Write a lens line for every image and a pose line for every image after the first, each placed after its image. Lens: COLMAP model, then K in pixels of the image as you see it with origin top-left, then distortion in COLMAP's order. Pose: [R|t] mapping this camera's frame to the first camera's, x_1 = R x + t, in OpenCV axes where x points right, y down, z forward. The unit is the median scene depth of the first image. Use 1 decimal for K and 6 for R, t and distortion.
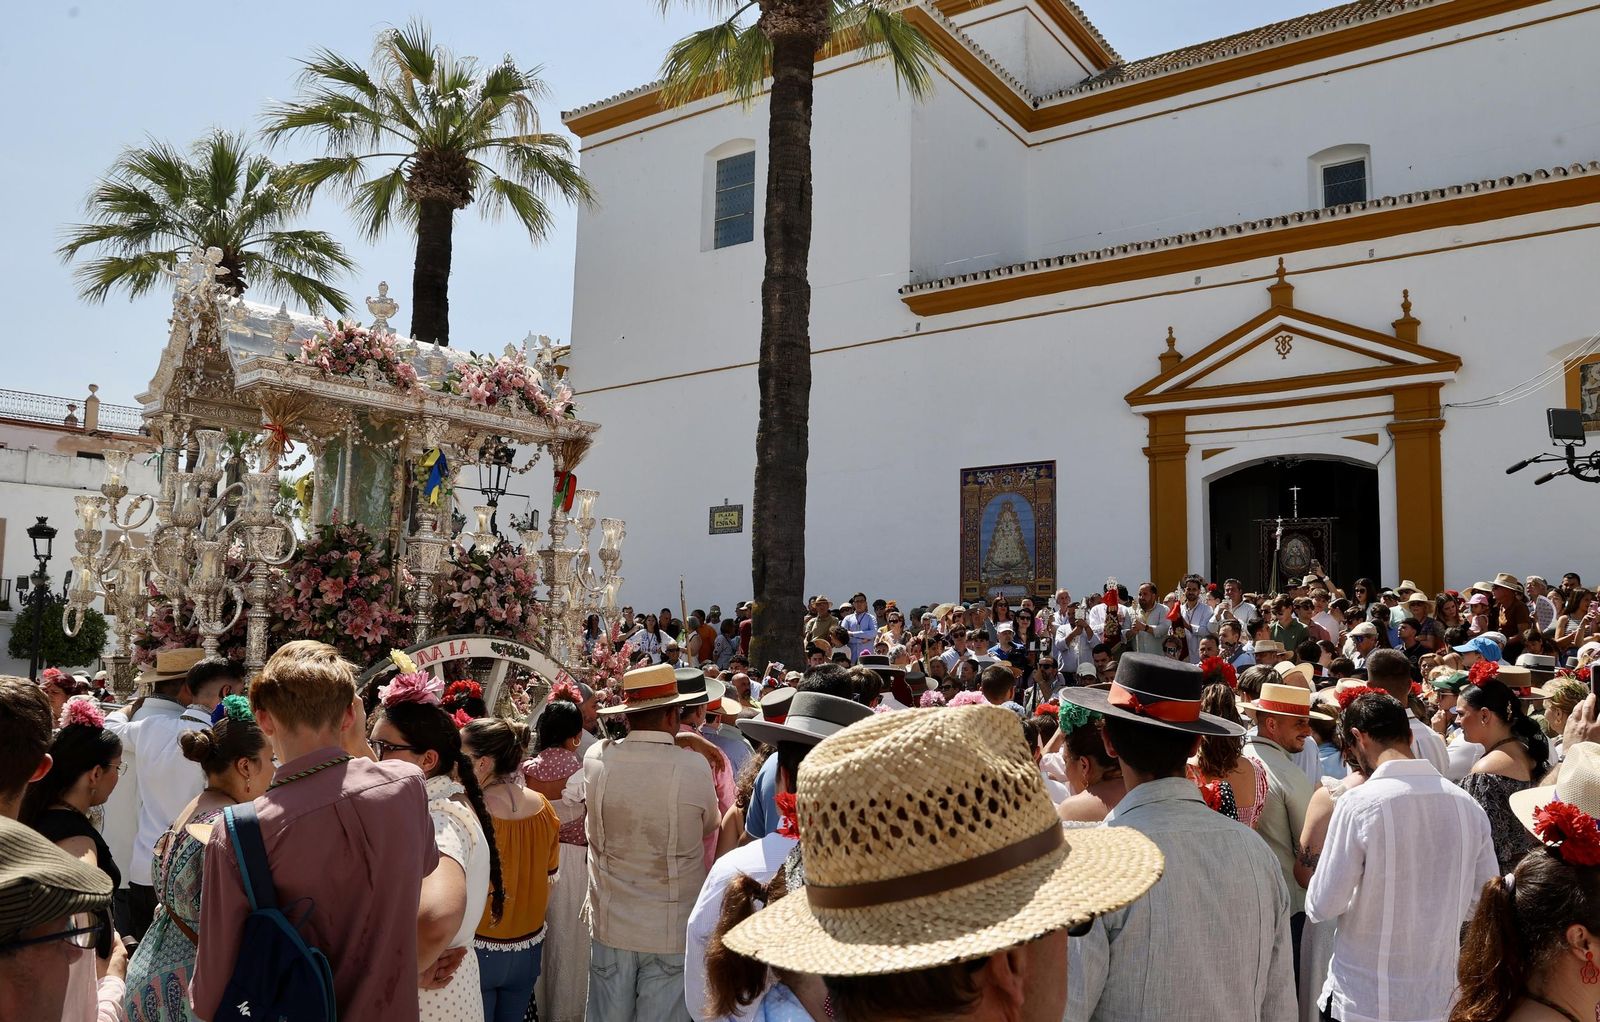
lens RADIAL K [[1238.9, 0, 866.5], [0, 1238.9, 540.2], [0, 0, 1]] dist [-0.062546, 0.007026]
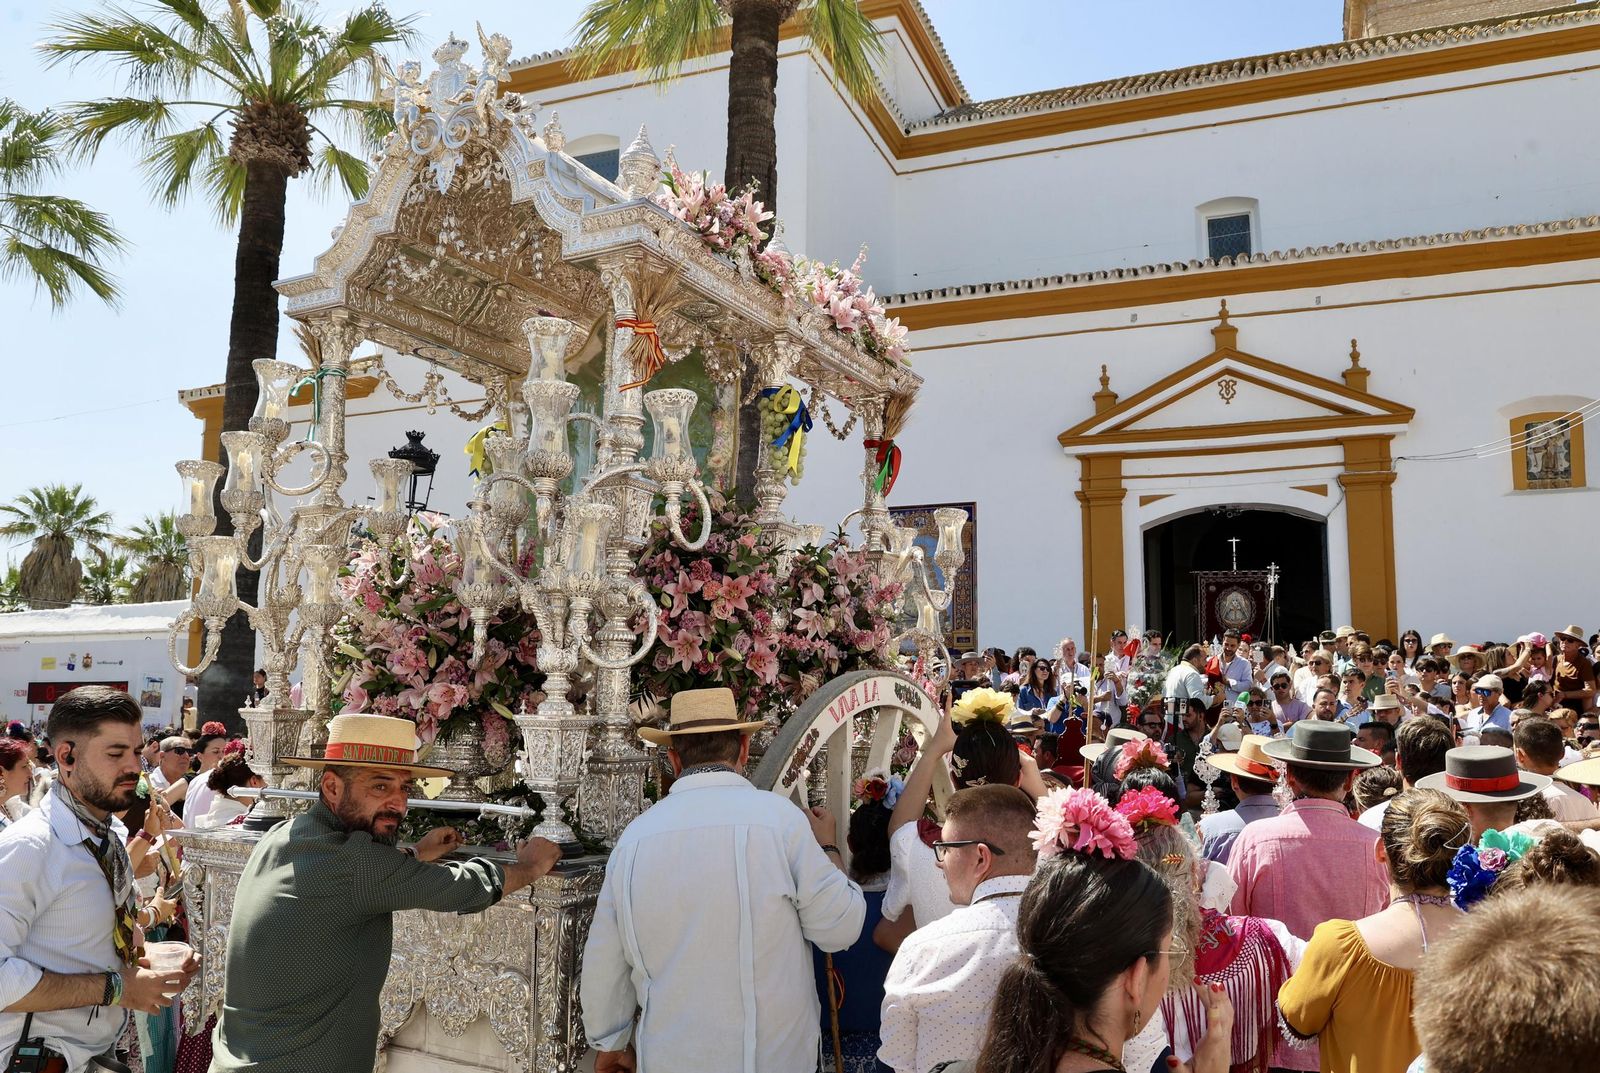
lens RADIAL K [[1254.3, 0, 821.7], [0, 1254.3, 576.3], [0, 0, 1]] dist [-0.087524, 0.063941]
pose [[0.976328, 0.025662, 0.214768, -0.165183], [-0.021571, 0.999539, -0.021373, 0.014019], [-0.215218, 0.016234, 0.976431, 0.113325]]
